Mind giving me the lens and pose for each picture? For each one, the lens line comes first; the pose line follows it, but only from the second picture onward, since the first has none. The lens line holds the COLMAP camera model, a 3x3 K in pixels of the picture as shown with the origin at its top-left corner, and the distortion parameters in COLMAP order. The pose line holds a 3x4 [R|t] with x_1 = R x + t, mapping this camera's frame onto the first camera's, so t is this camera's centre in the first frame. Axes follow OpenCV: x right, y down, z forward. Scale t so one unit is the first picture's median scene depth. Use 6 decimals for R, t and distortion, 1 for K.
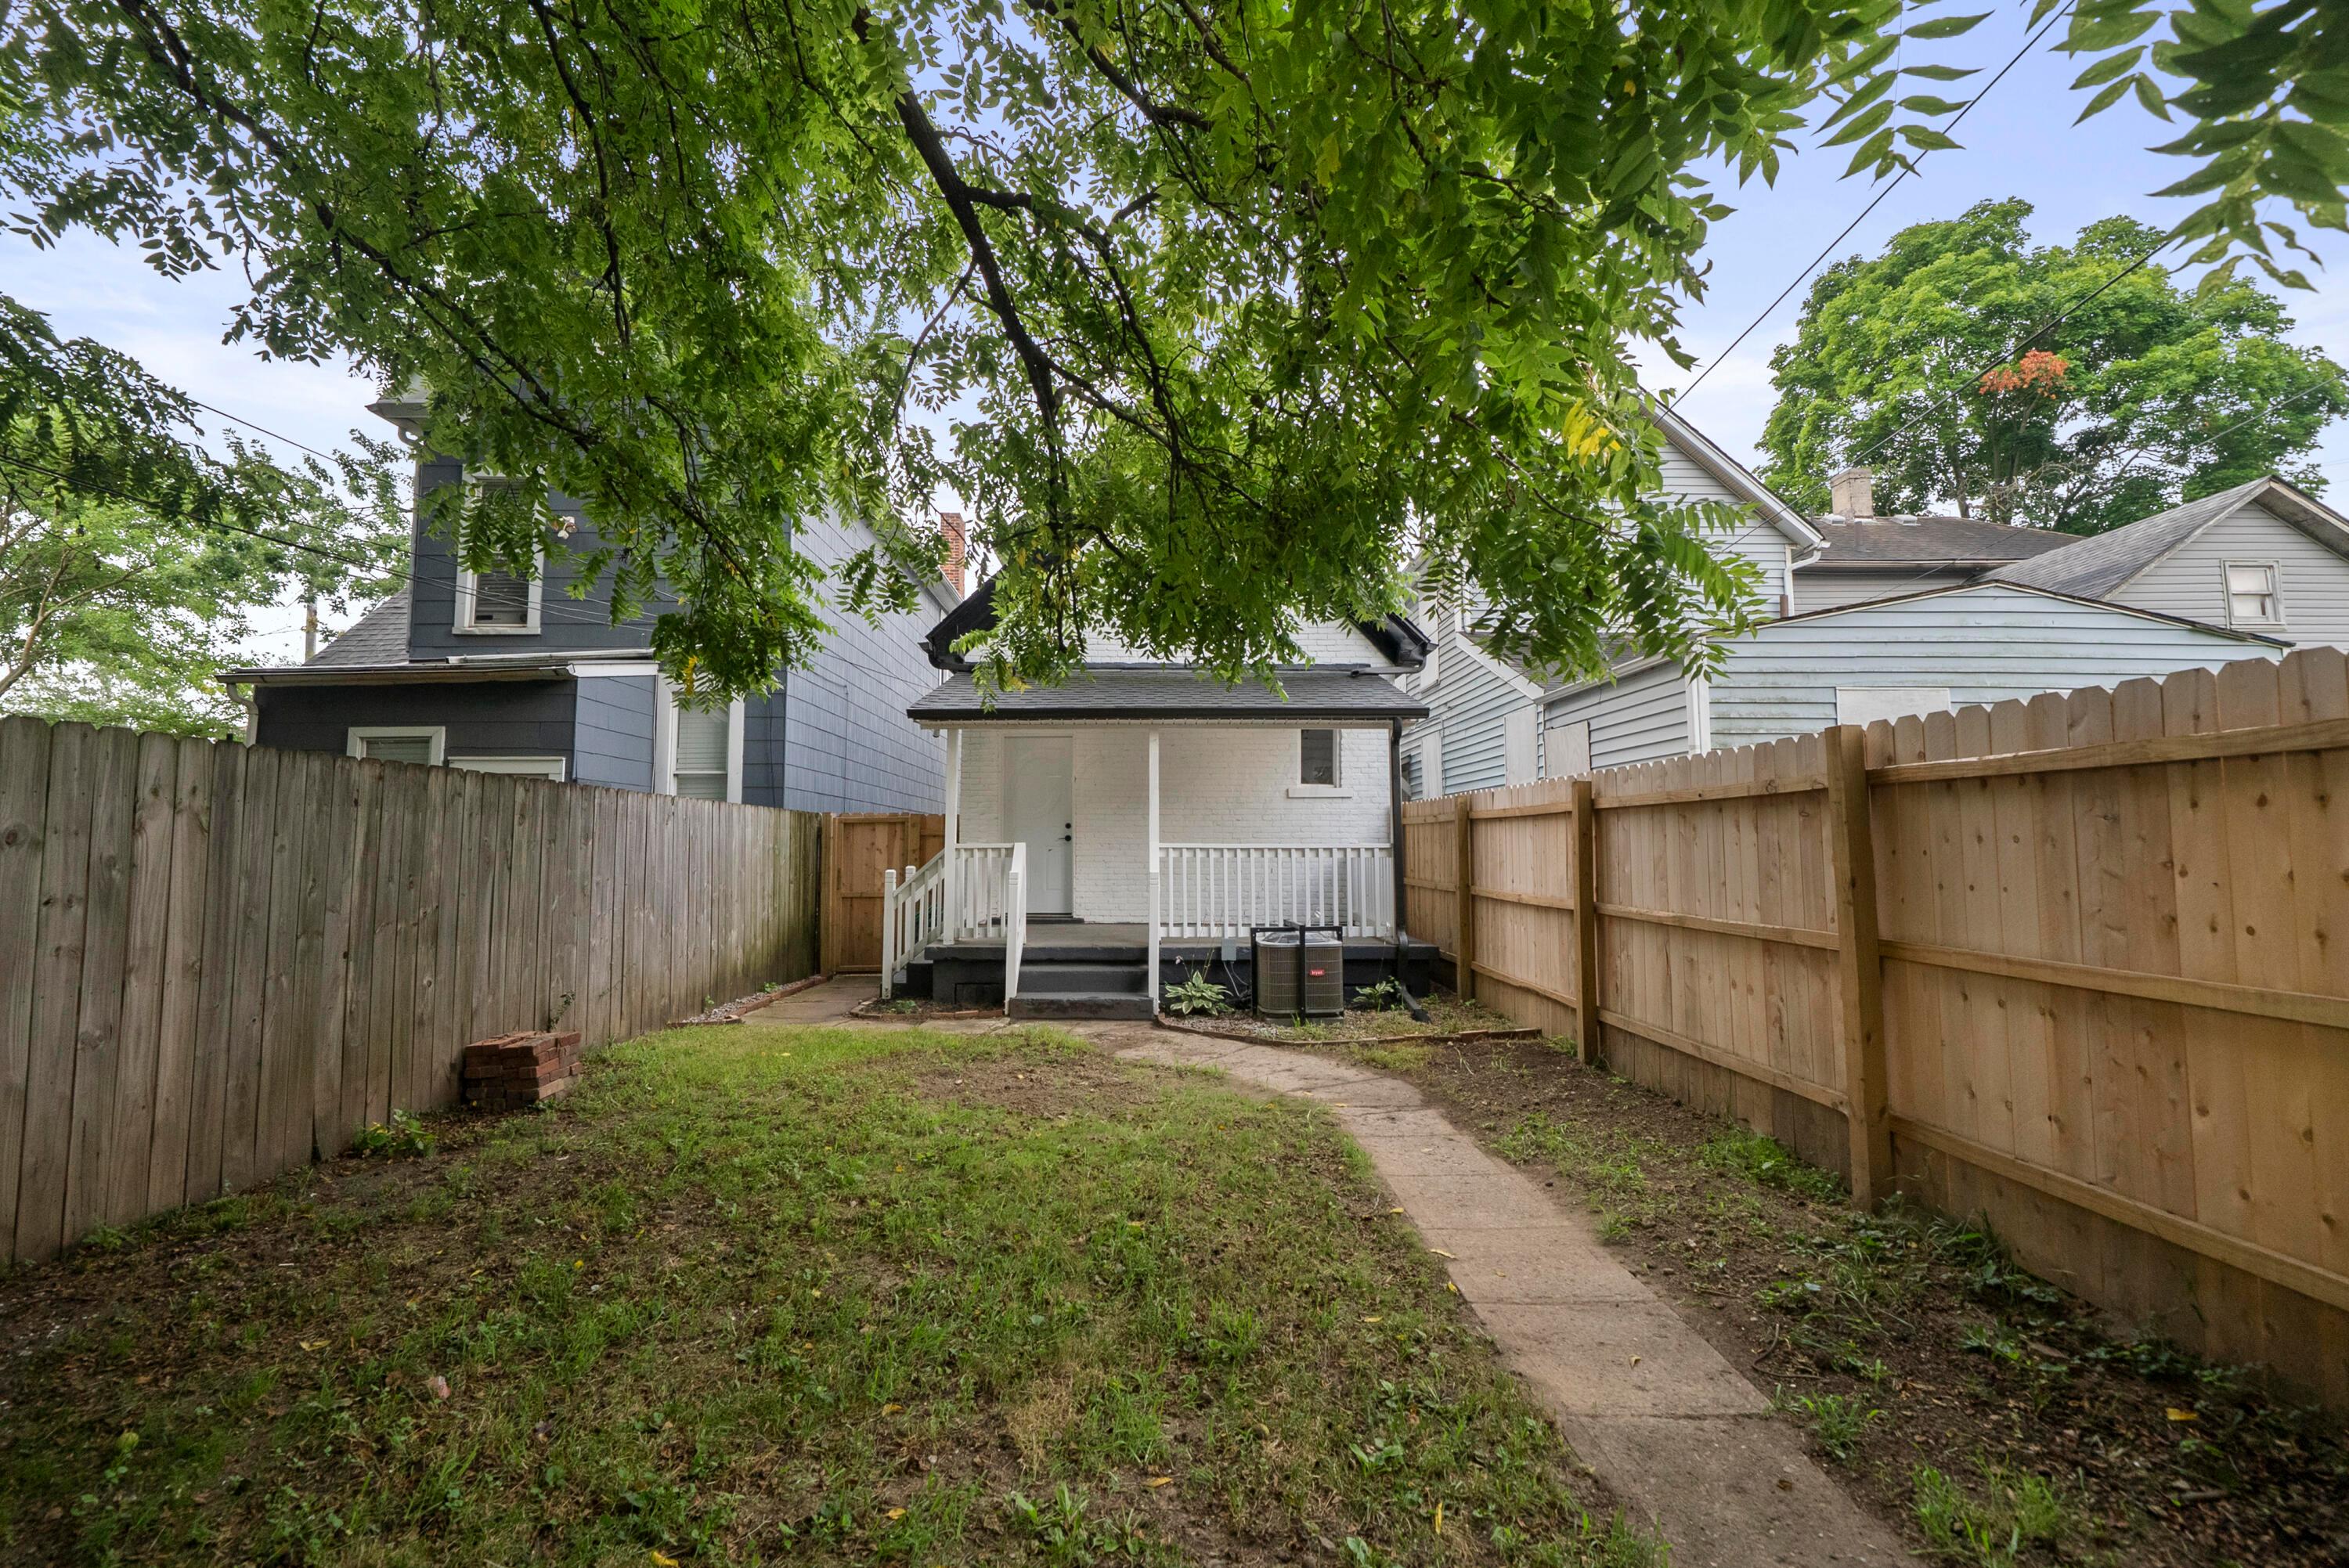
lens RADIAL K [[975.2, 0, 1170.7], [0, 975.2, 774.1], [0, 0, 1]] dist [-0.001408, -0.000099]
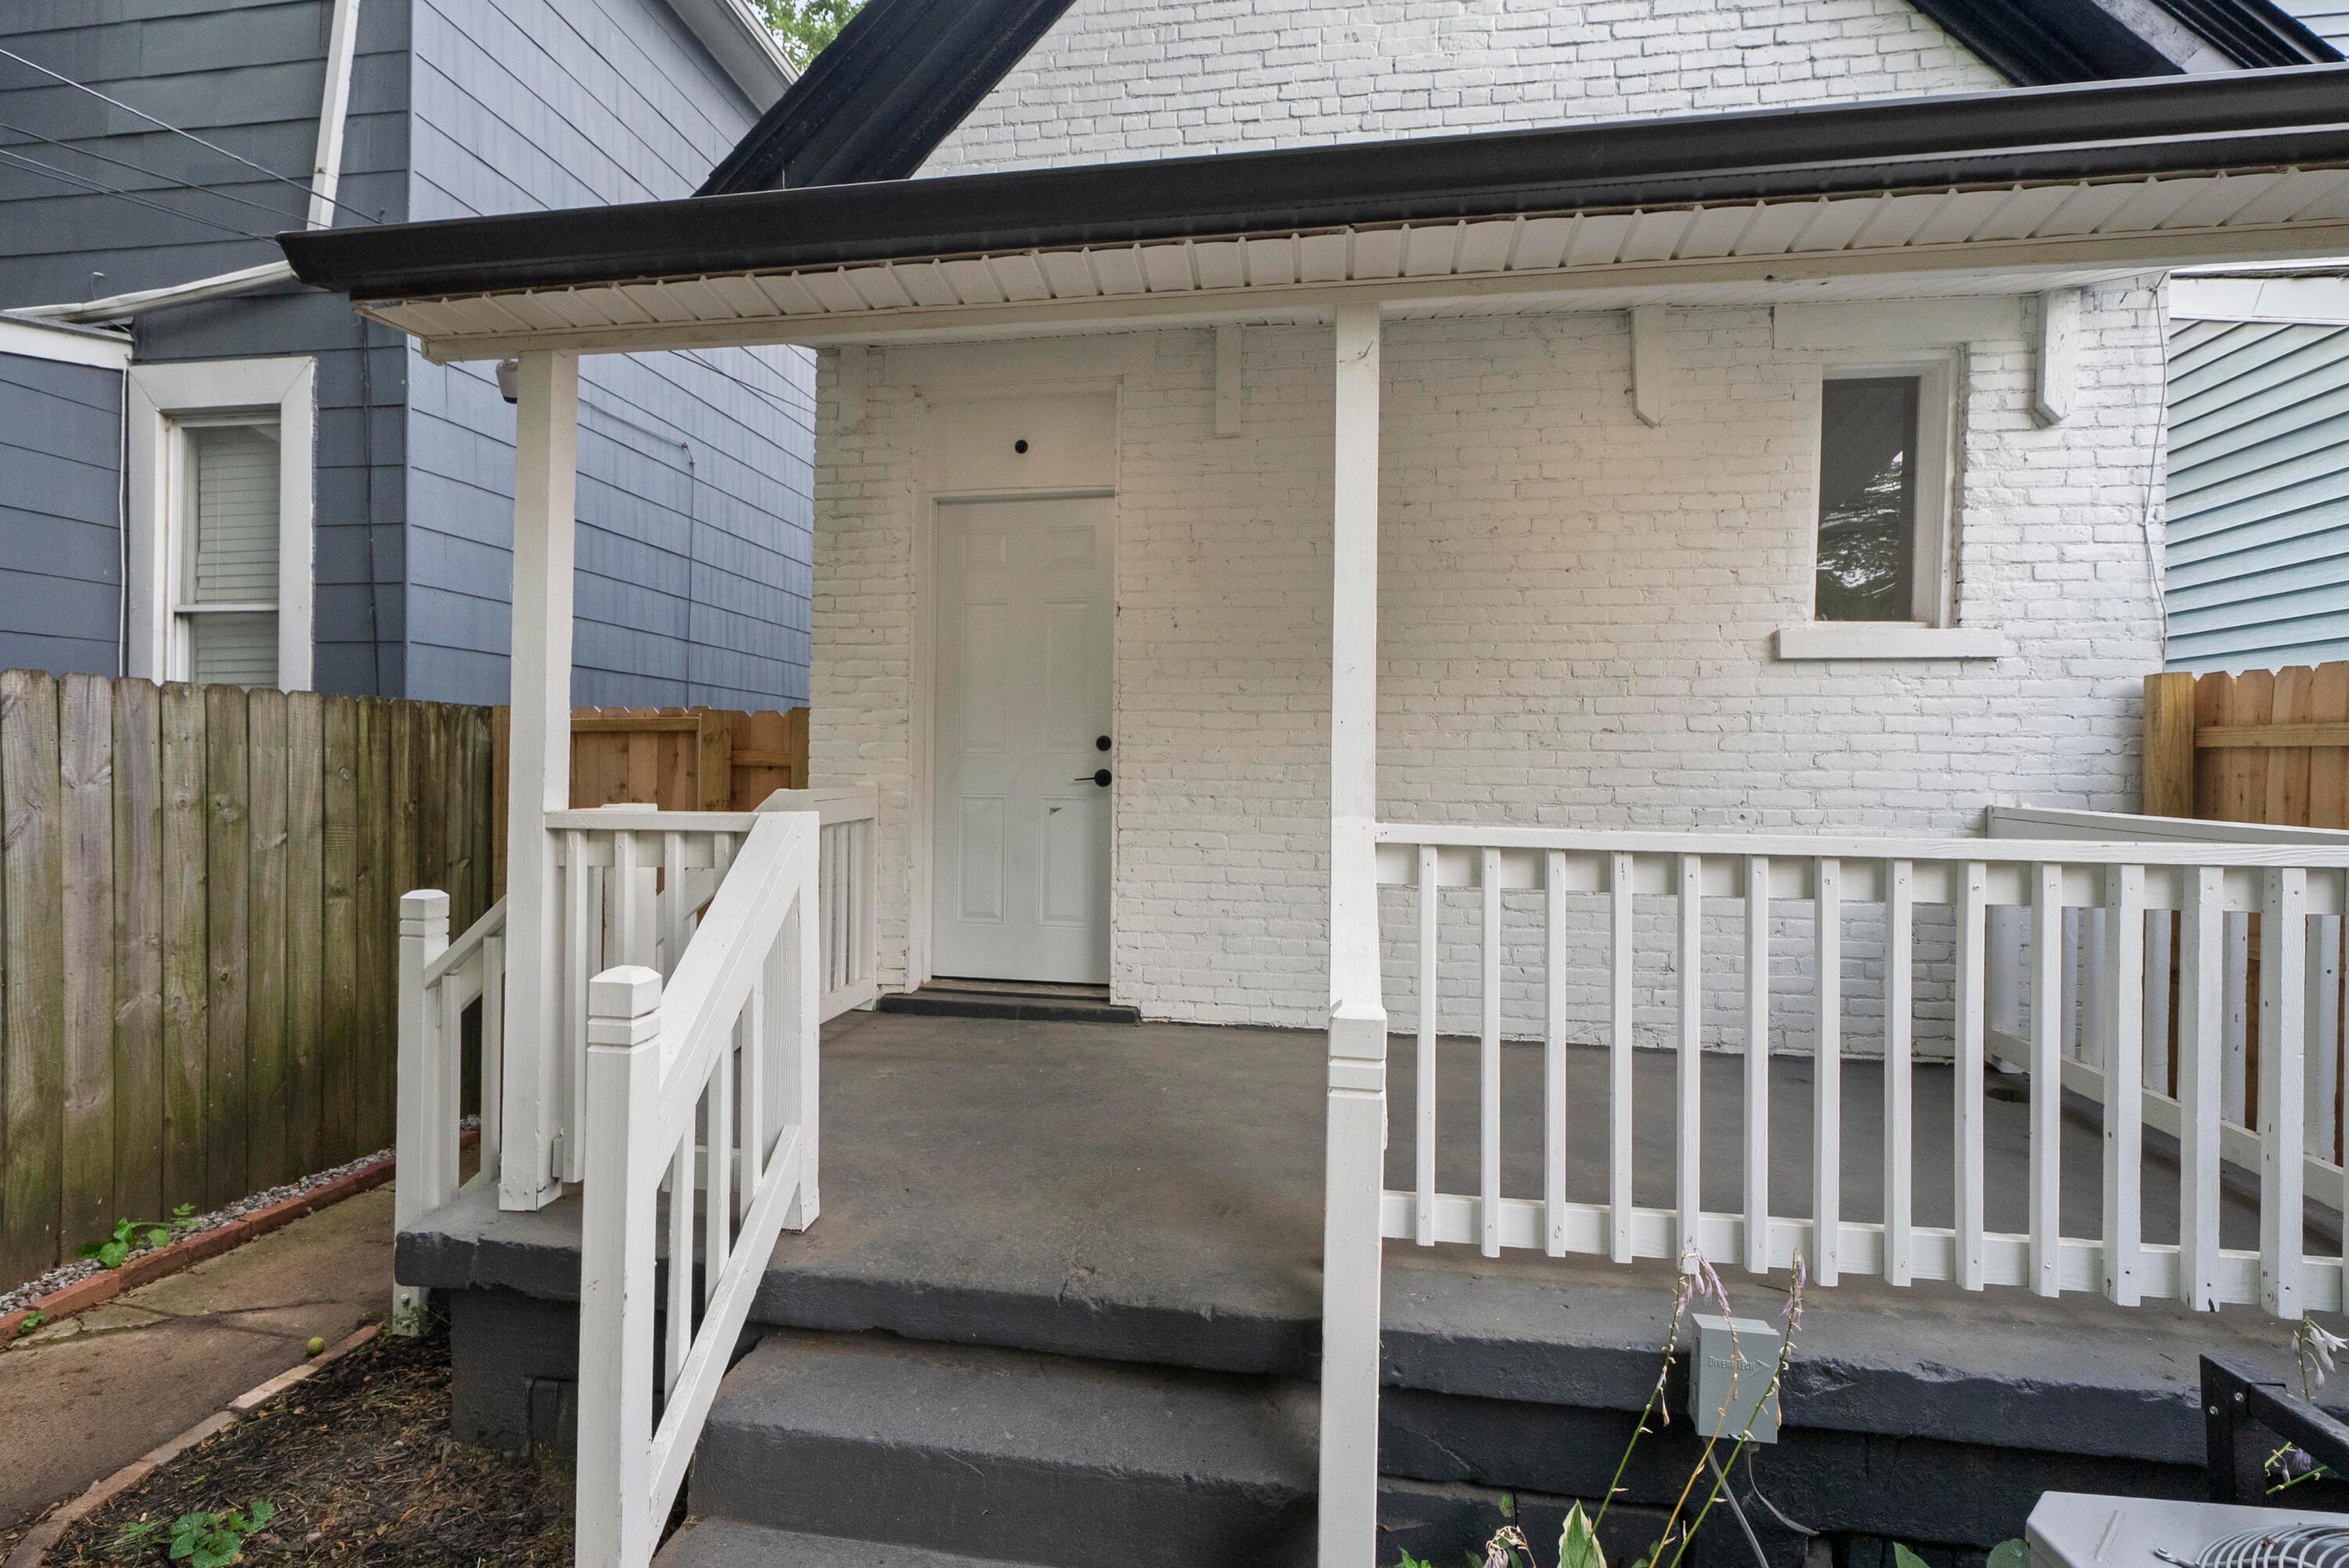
lens RADIAL K [[1080.0, 0, 1153.6], [0, 1080.0, 757.2], [0, 0, 1]] dist [0.002482, 0.000480]
pose [[0.983979, 0.012879, -0.177820, -0.031032], [-0.001092, 0.997804, 0.066224, 0.065457], [0.178283, -0.064969, 0.981832, 1.263463]]
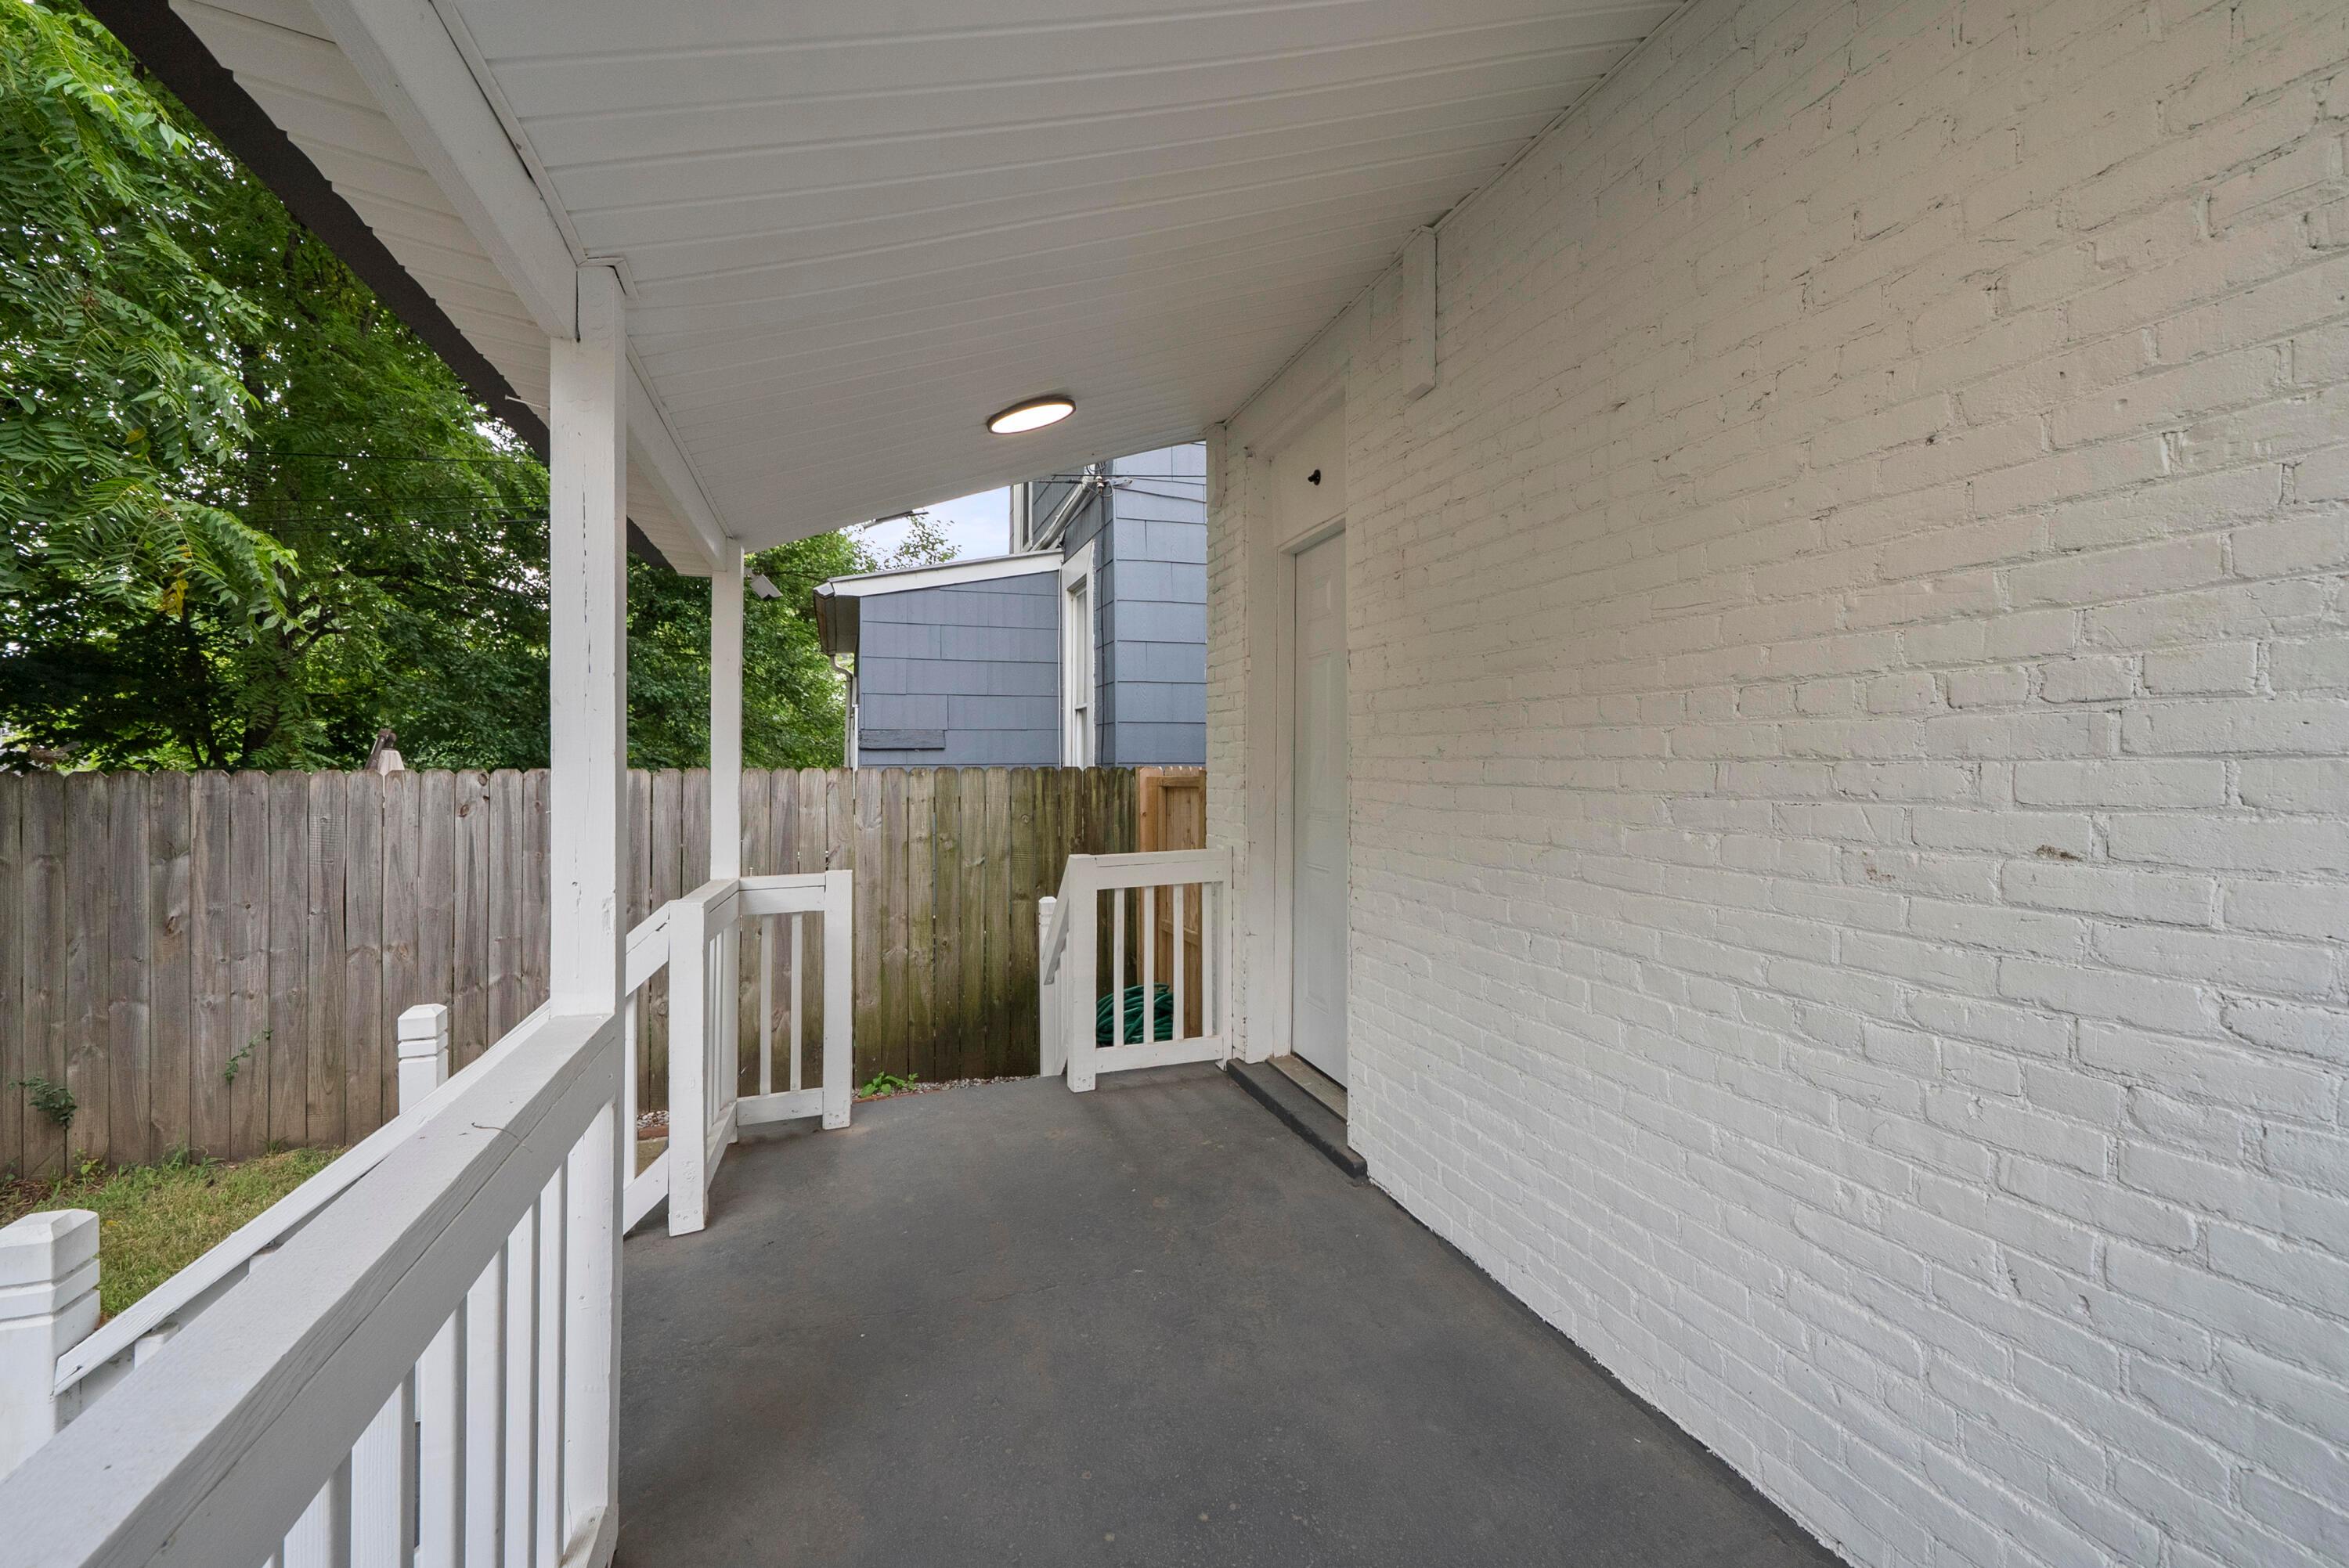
lens RADIAL K [[937.0, 0, 1175.6], [0, 937.0, 751.6], [0, 0, 1]] dist [0.000527, -0.000014]
pose [[0.313074, -0.008248, -0.949693, 0.297697], [0.075582, 0.997007, 0.016257, 0.050943], [0.946716, -0.076869, 0.312761, 1.777435]]
